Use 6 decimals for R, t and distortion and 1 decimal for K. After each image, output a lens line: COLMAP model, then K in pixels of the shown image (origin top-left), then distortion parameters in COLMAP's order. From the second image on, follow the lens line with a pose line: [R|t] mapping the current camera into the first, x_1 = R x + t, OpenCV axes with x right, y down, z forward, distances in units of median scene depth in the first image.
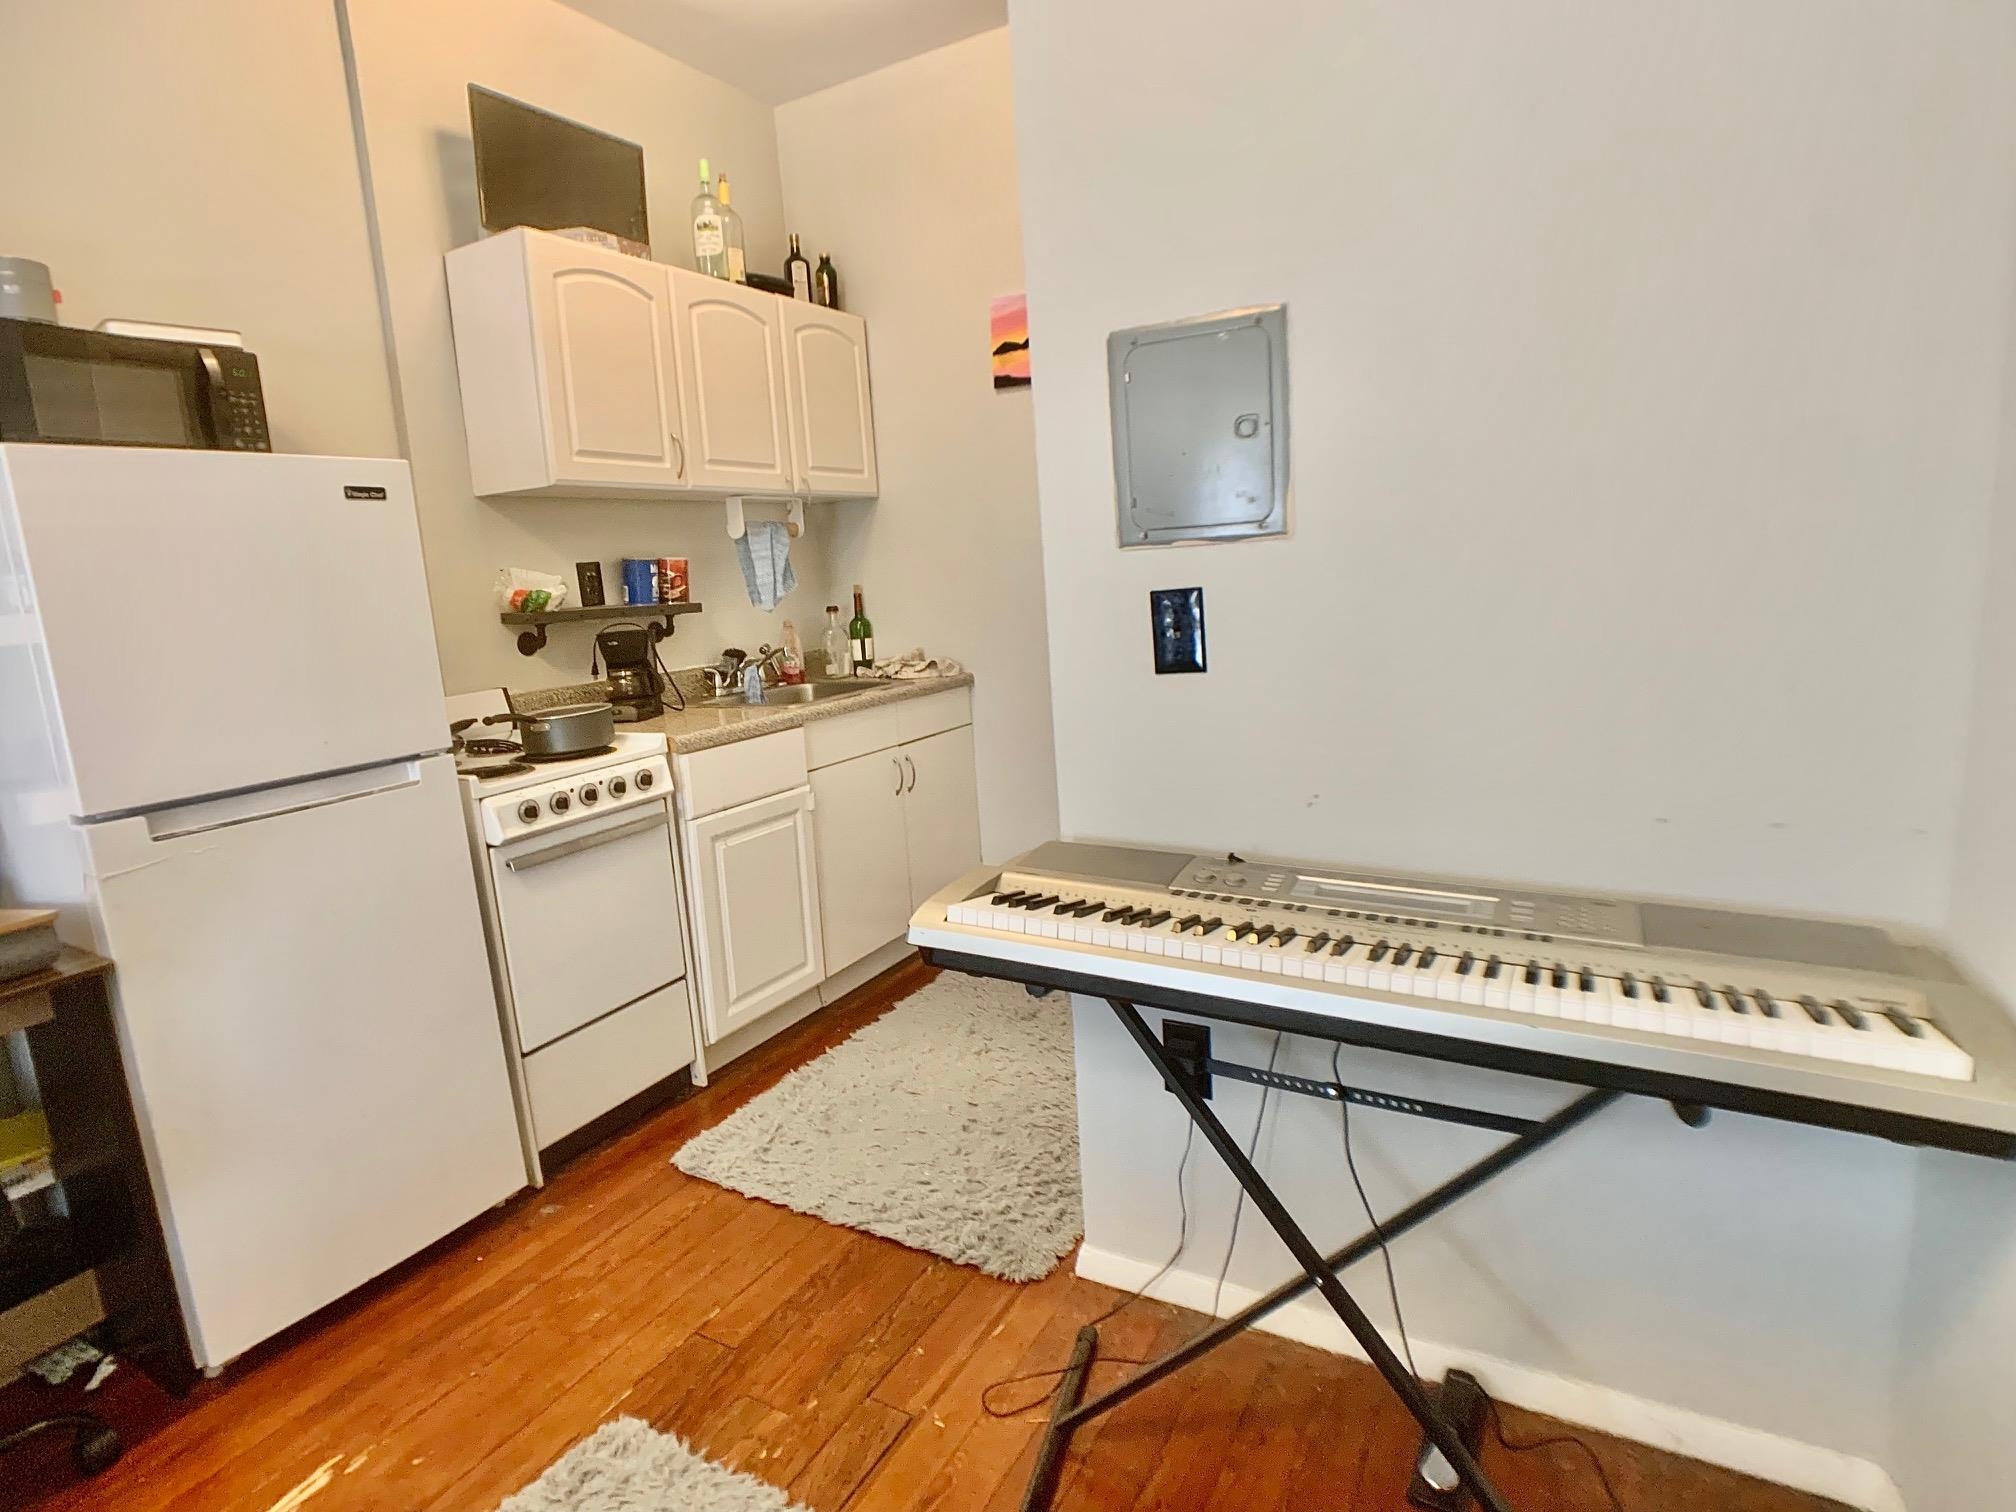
lens RADIAL K [[1048.6, 0, 1007.2], [0, 1048.6, 757.7], [0, 0, 1]] dist [-0.054492, 0.013452]
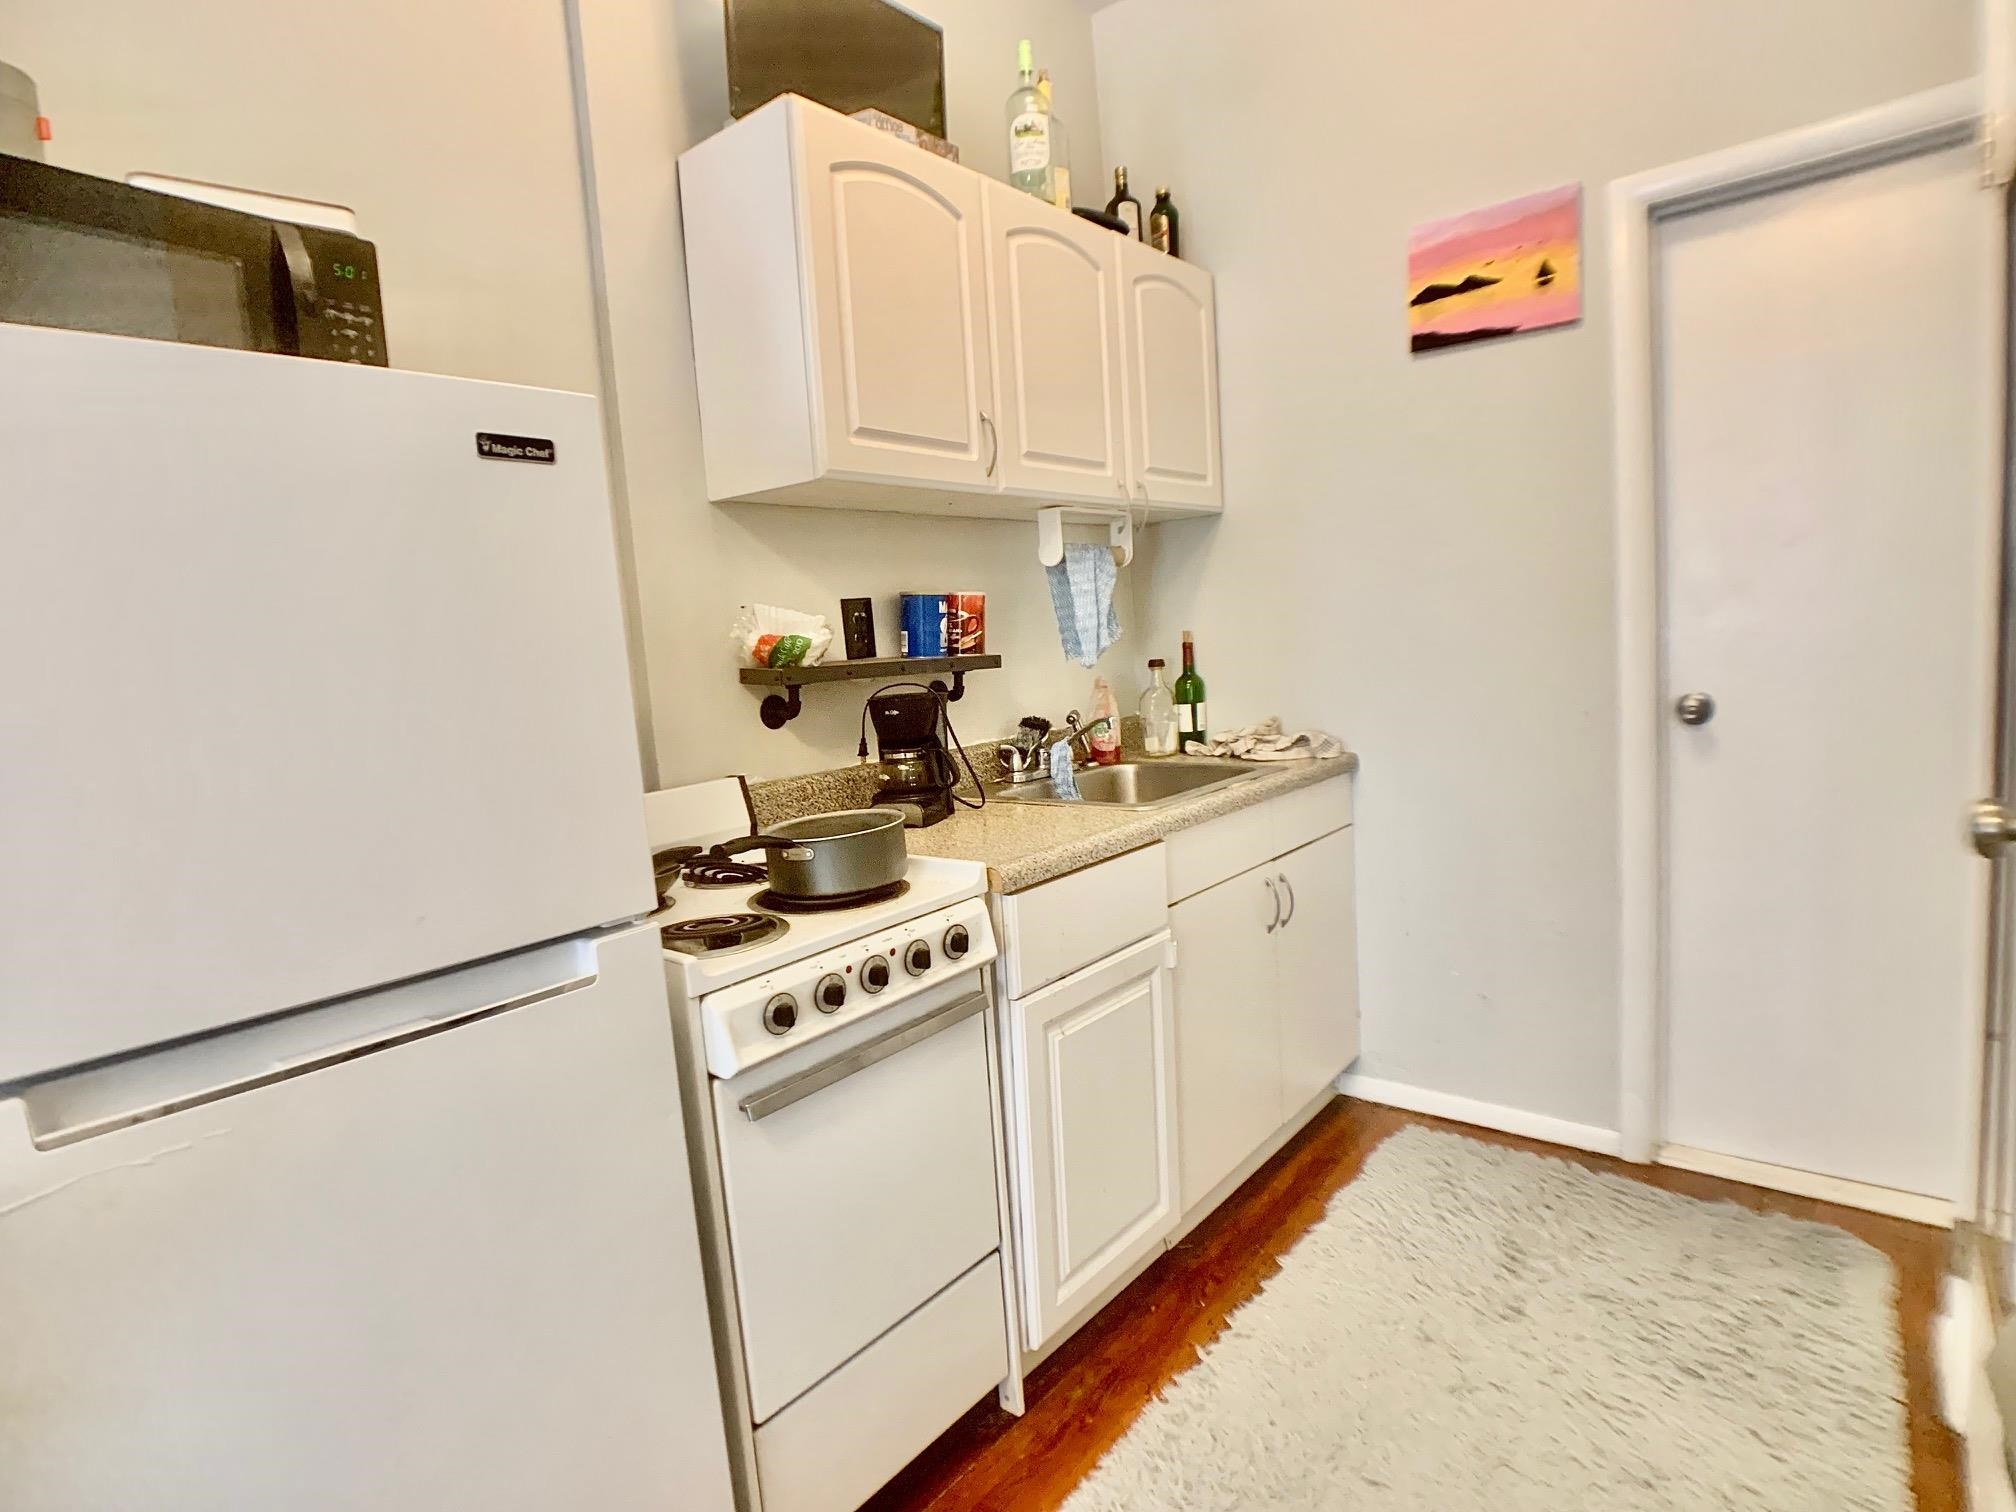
lens RADIAL K [[1048.6, 0, 1016.6], [0, 1048.6, 763.6], [0, 0, 1]] dist [-0.054492, 0.013452]
pose [[0.983195, 0.017752, -0.181694, -0.169052], [-0.025752, 0.998795, -0.041768, -0.049180], [0.180734, 0.045745, 0.982468, 0.331254]]
